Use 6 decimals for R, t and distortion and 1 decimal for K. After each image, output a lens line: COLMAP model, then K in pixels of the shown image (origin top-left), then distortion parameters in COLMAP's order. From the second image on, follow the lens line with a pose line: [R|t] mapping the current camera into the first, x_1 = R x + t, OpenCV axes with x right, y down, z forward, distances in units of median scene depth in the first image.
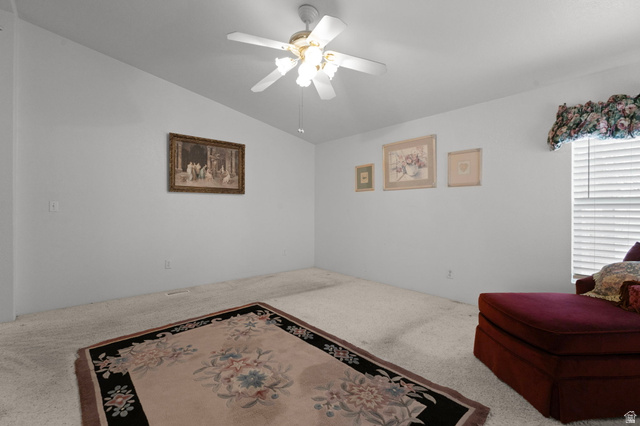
lens RADIAL K [[294.2, 0, 320.0], [0, 294.2, 213.0], [0, 0, 1]] dist [-0.004555, -0.000760]
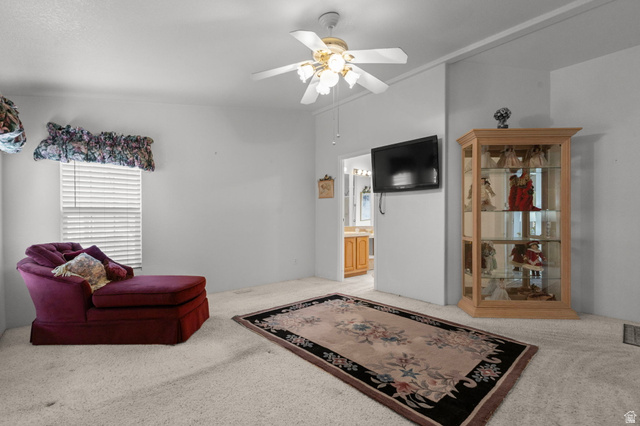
lens RADIAL K [[296.1, 0, 321.4], [0, 296.1, 216.5], [0, 0, 1]] dist [0.001603, 0.000030]
pose [[-0.999994, -0.002861, -0.001900, -0.012143], [-0.002887, 0.999904, 0.013582, -0.028288], [0.001861, 0.013587, -0.999906, 1.836779]]
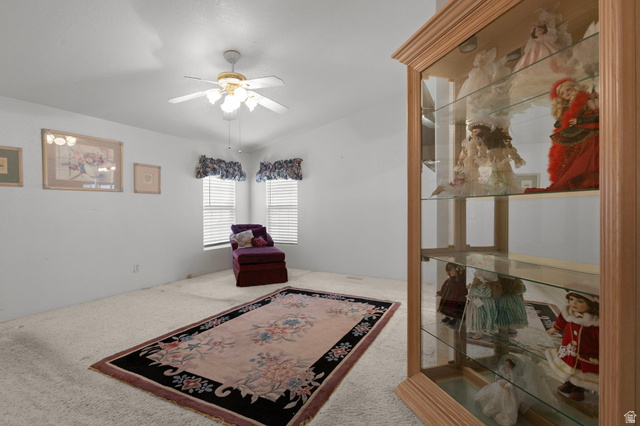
lens RADIAL K [[297.5, 0, 326.2], [0, 297.5, 207.8], [0, 0, 1]] dist [-0.003105, -0.000444]
pose [[-0.356899, 0.004710, 0.934131, -1.262283], [0.017337, 0.999848, 0.001583, -0.025962], [-0.933982, 0.016759, -0.356927, 0.990043]]
